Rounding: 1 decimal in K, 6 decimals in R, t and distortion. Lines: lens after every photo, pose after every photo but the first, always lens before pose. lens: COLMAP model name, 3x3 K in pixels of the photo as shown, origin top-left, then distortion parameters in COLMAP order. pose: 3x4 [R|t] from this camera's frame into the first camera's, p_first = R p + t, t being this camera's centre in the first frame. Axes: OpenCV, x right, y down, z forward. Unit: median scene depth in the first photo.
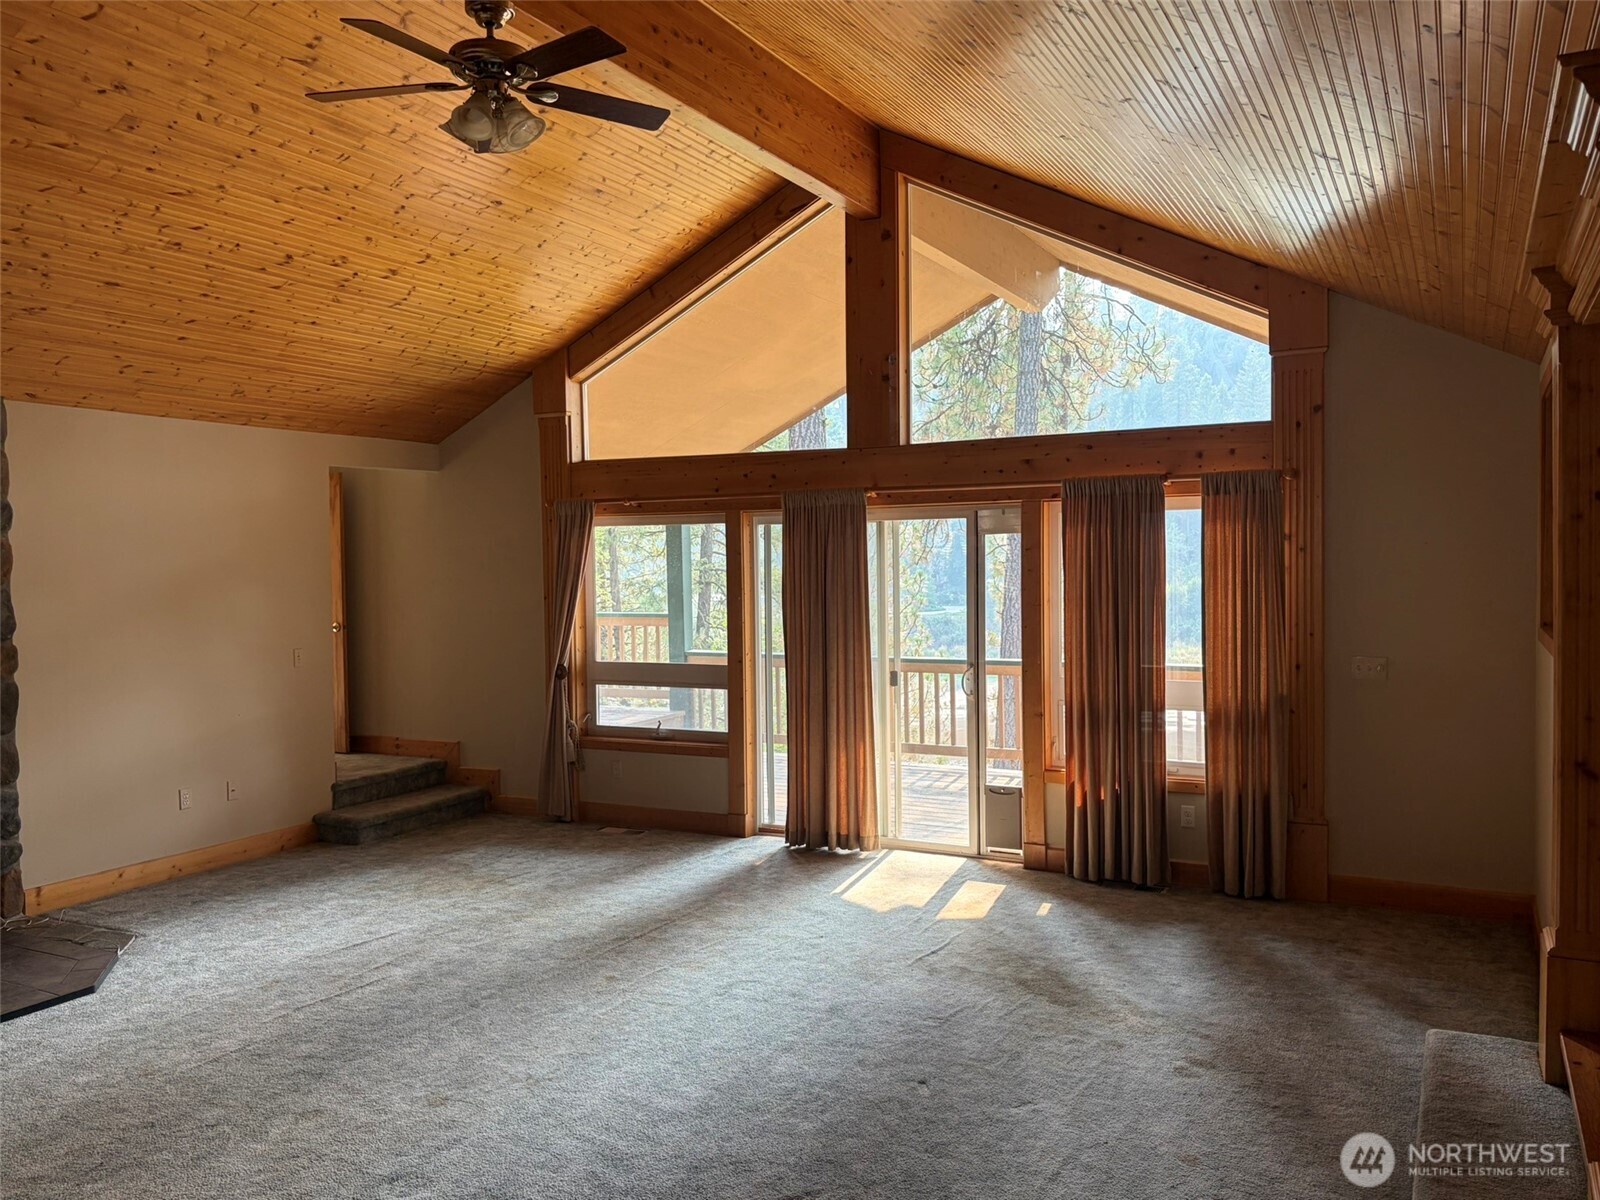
lens RADIAL K [[1286.2, 0, 785.1], [0, 1286.2, 584.3], [0, 0, 1]] dist [0.066763, -0.076568]
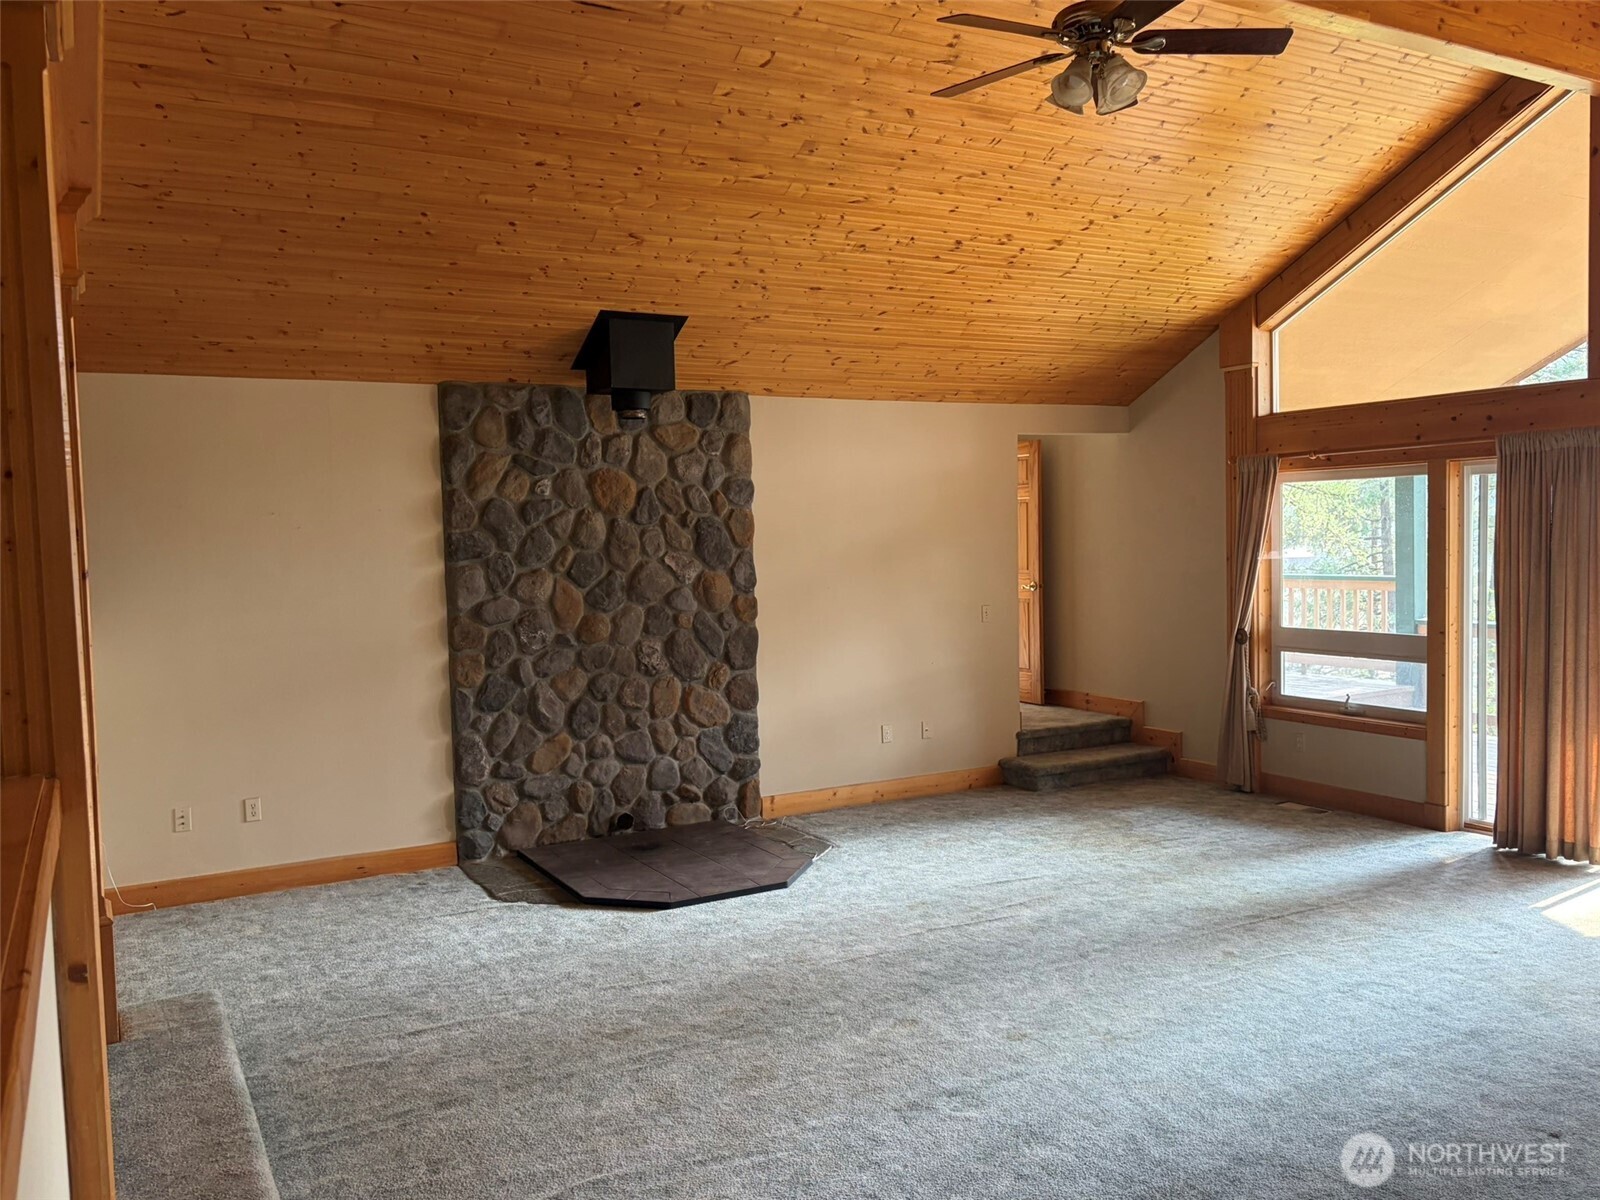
lens RADIAL K [[1286.2, 0, 807.7], [0, 1286.2, 578.4], [0, 0, 1]] dist [0.066763, -0.076568]
pose [[0.836786, 0.011376, -0.547412, 0.098887], [0.002821, 0.999681, 0.025086, 0.000036], [0.547523, -0.022536, 0.836487, 0.021601]]
